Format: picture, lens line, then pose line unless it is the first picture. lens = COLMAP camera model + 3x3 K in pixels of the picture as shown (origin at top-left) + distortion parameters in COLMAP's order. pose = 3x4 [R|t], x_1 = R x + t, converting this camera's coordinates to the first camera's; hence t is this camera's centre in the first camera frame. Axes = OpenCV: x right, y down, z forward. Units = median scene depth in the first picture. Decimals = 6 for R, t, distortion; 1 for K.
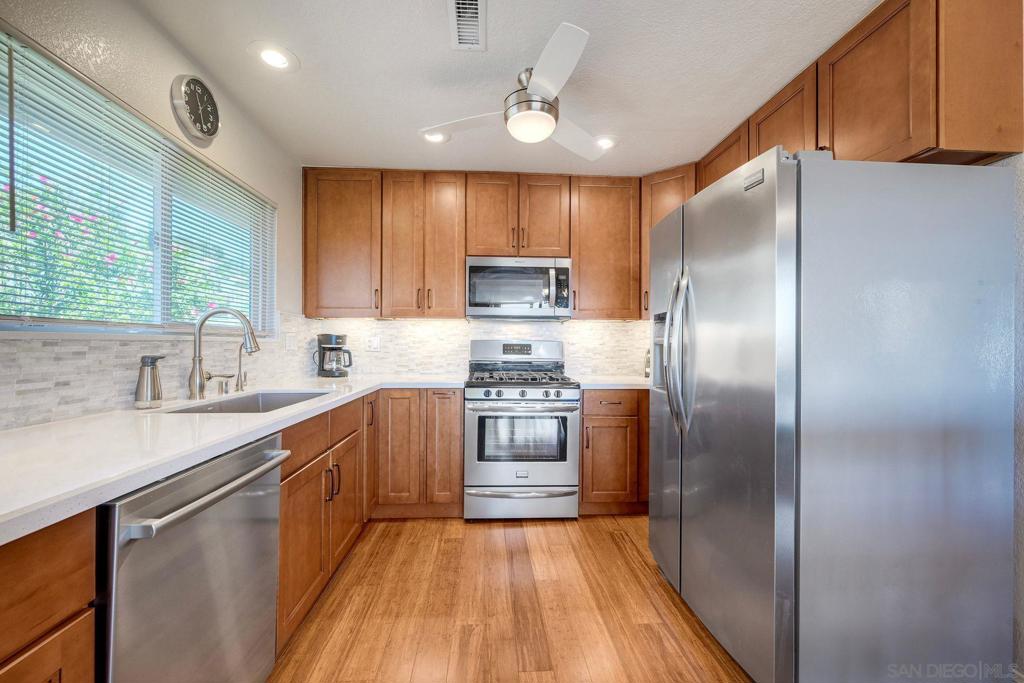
lens RADIAL K [[410.1, 0, 510.7], [0, 410.1, 343.2], [0, 0, 1]] dist [0.000953, 0.000023]
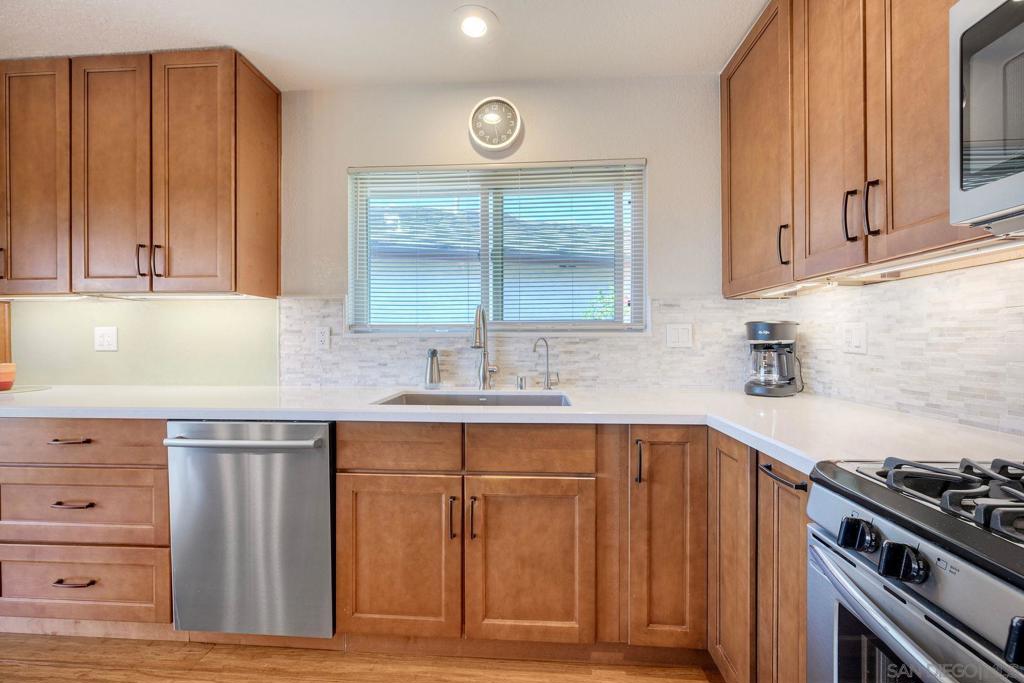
lens RADIAL K [[410.1, 0, 512.3], [0, 410.1, 340.3], [0, 0, 1]] dist [0.000953, 0.000023]
pose [[-0.136838, 0.000127, -0.990593, 0.351271], [0.007286, 0.999973, -0.000879, 0.005271], [0.990567, -0.007338, -0.136836, 1.311583]]
